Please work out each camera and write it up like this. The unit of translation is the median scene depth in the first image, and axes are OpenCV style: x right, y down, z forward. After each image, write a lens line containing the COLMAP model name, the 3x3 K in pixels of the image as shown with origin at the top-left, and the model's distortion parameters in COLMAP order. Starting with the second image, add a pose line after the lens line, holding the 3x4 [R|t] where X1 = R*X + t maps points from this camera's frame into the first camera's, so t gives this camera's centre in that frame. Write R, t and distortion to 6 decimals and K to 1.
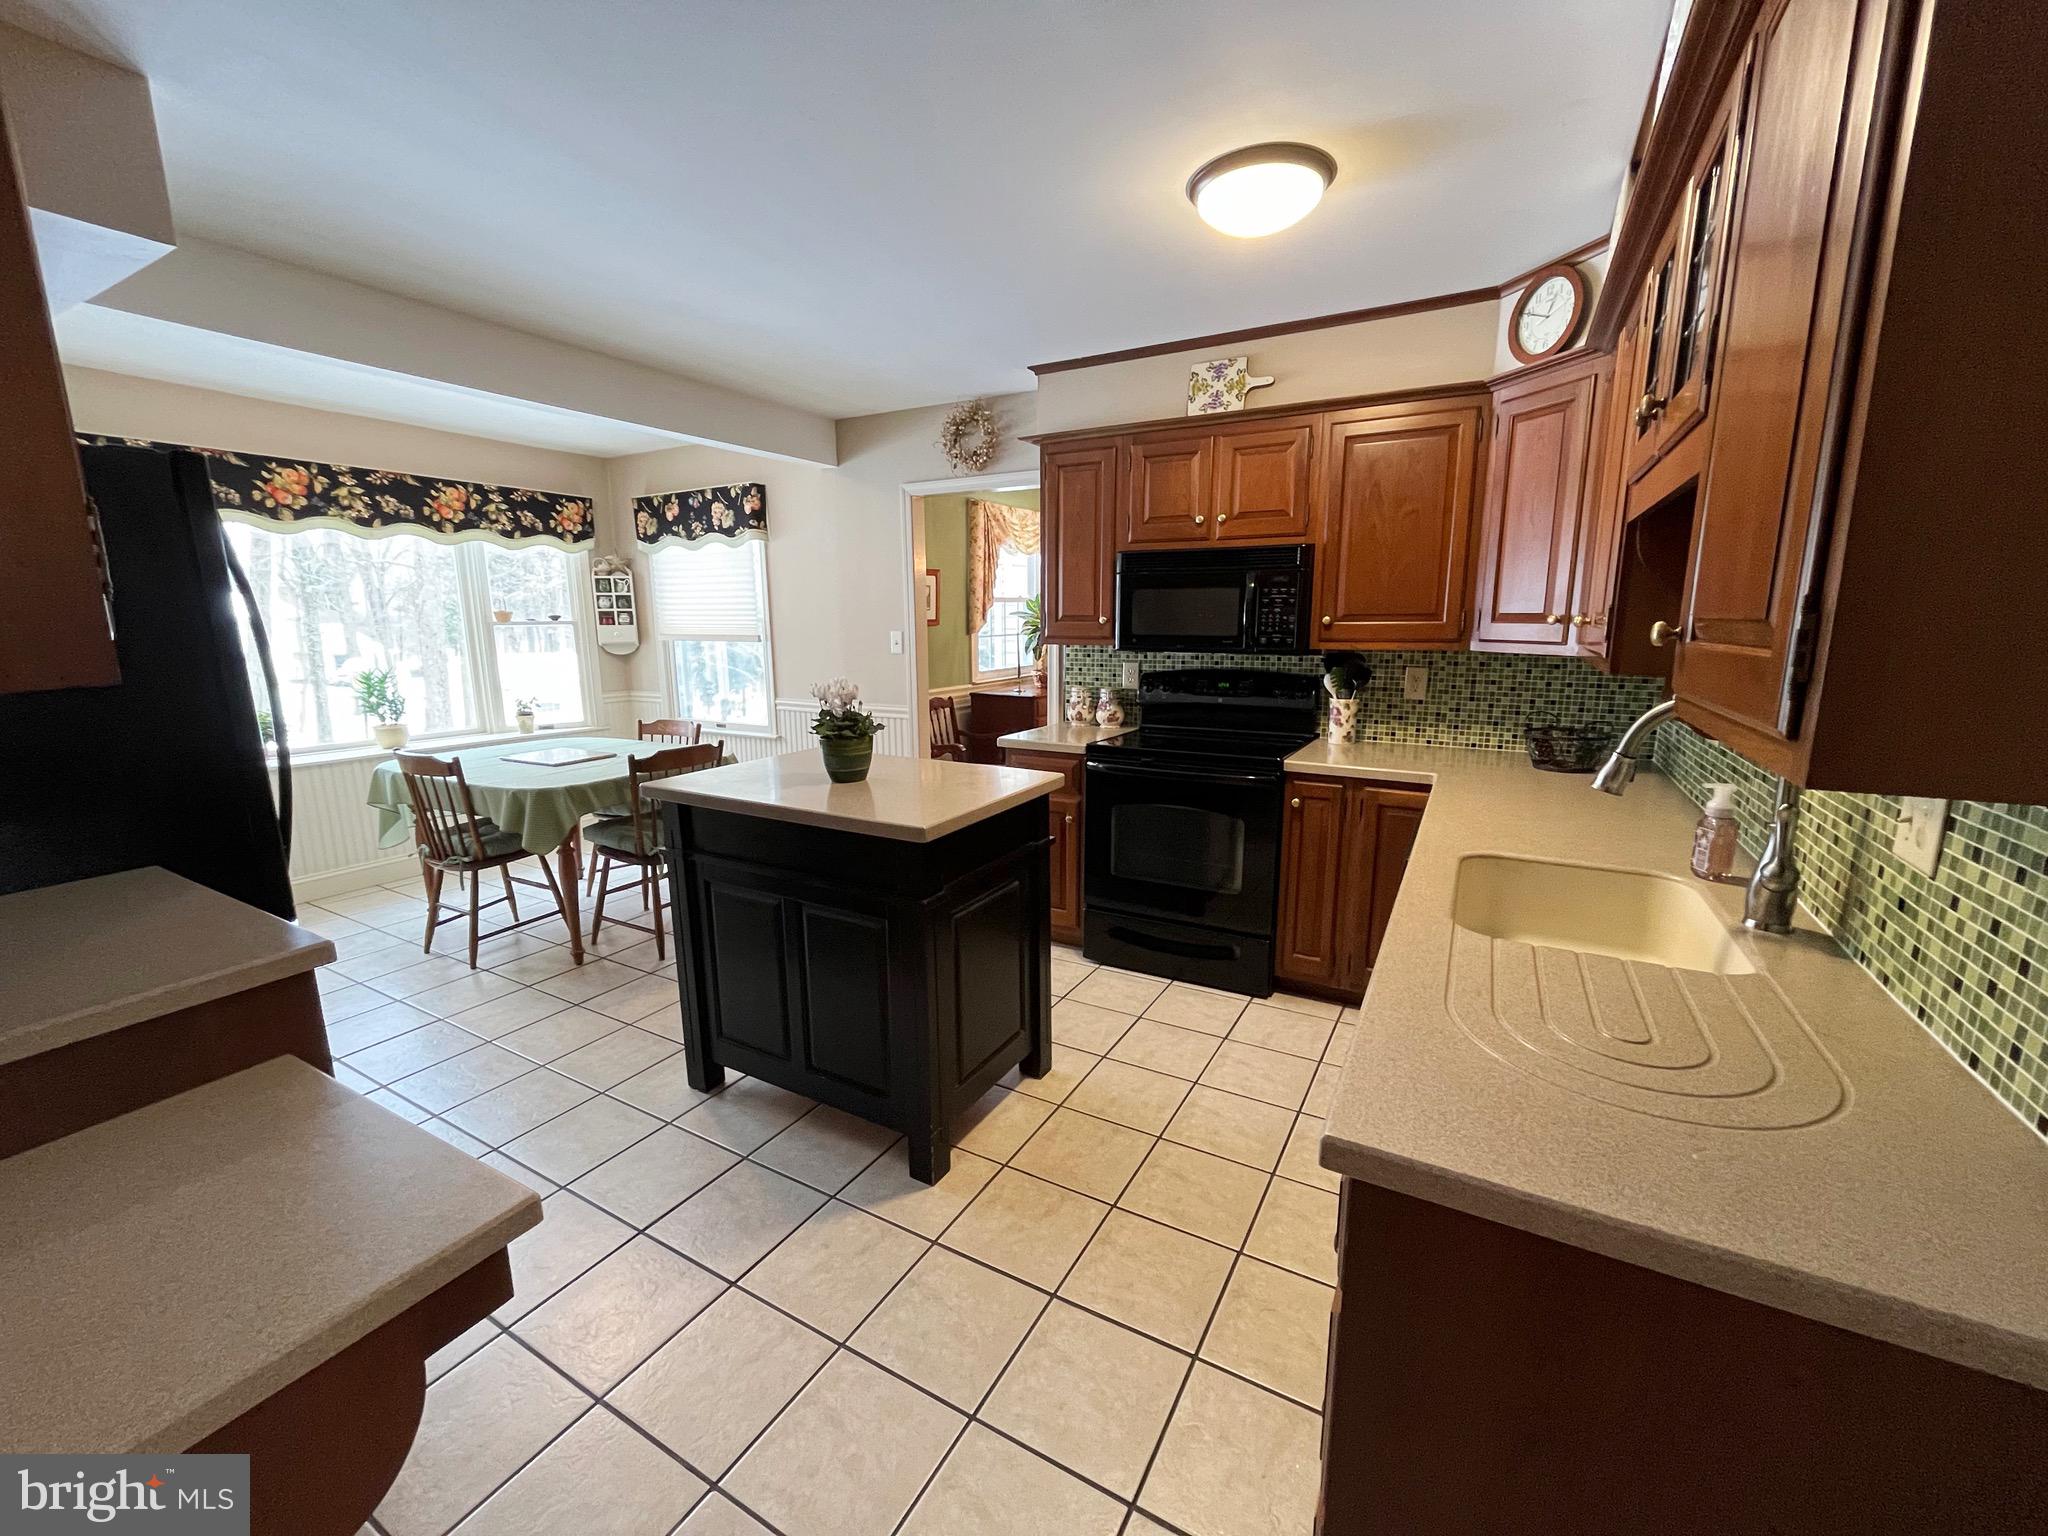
lens RADIAL K [[834.2, 0, 1027.1], [0, 834.2, 771.4], [0, 0, 1]] dist [-0.002938, -0.000766]
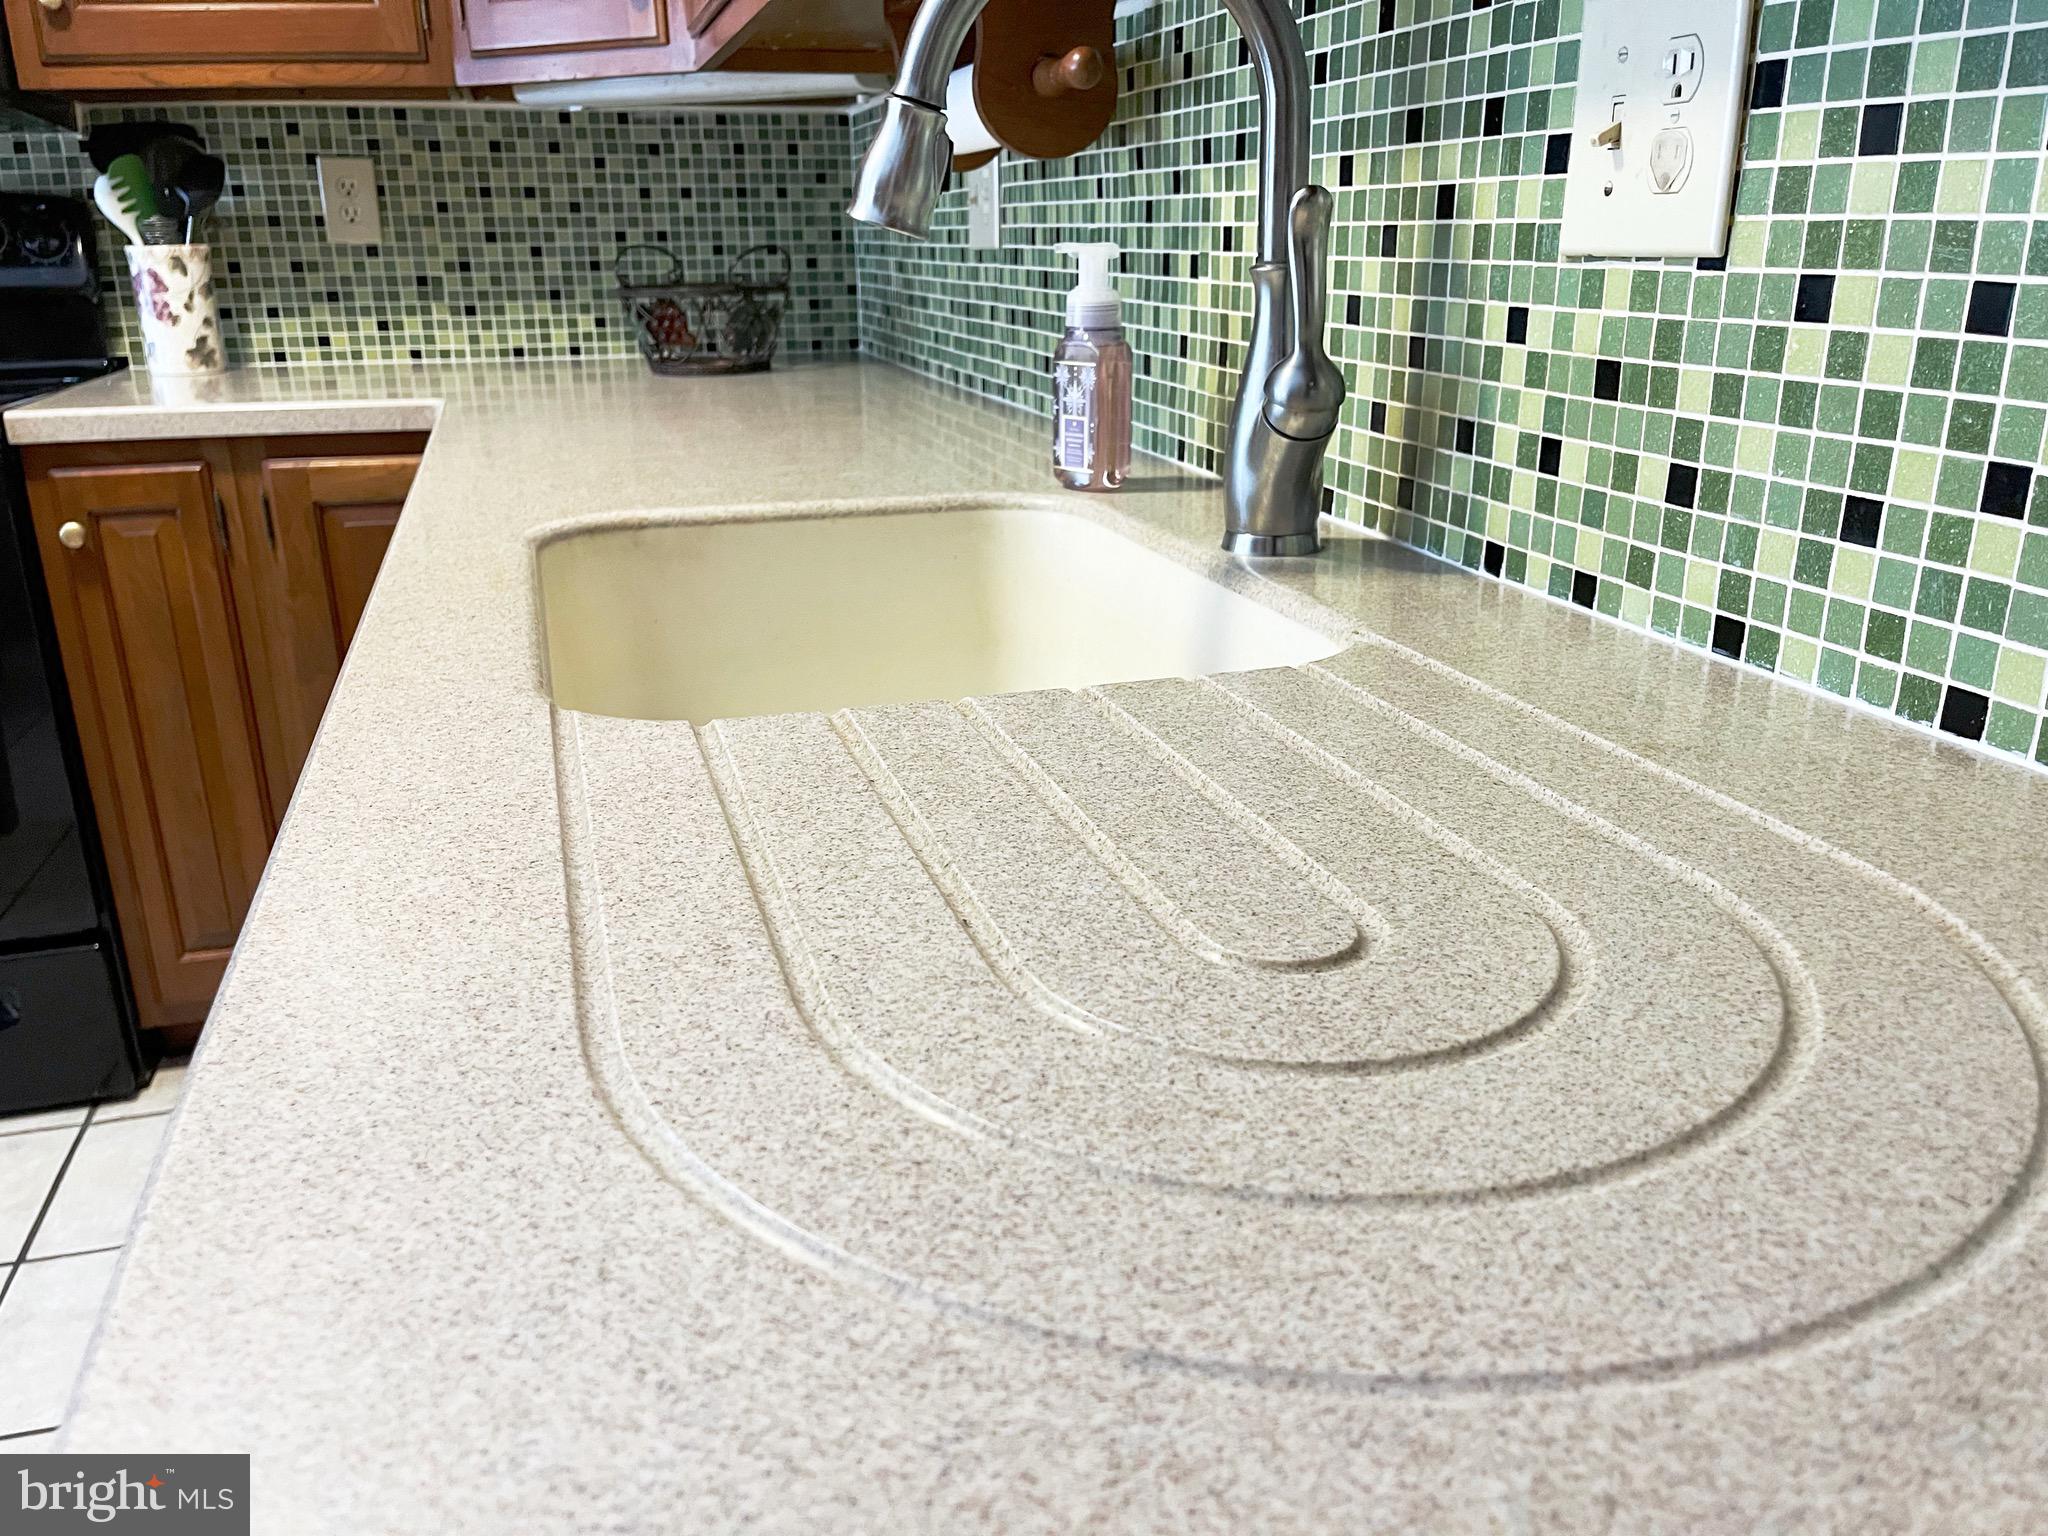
lens RADIAL K [[1577.3, 0, 1024.0], [0, 1577.3, 768.0], [0, 0, 1]] dist [0.070187, -0.104458]
pose [[0.699199, -0.236580, 0.674648, 0.136098], [0.143626, 0.970904, 0.191616, 0.062695], [-0.700351, -0.037081, 0.712835, 0.267755]]
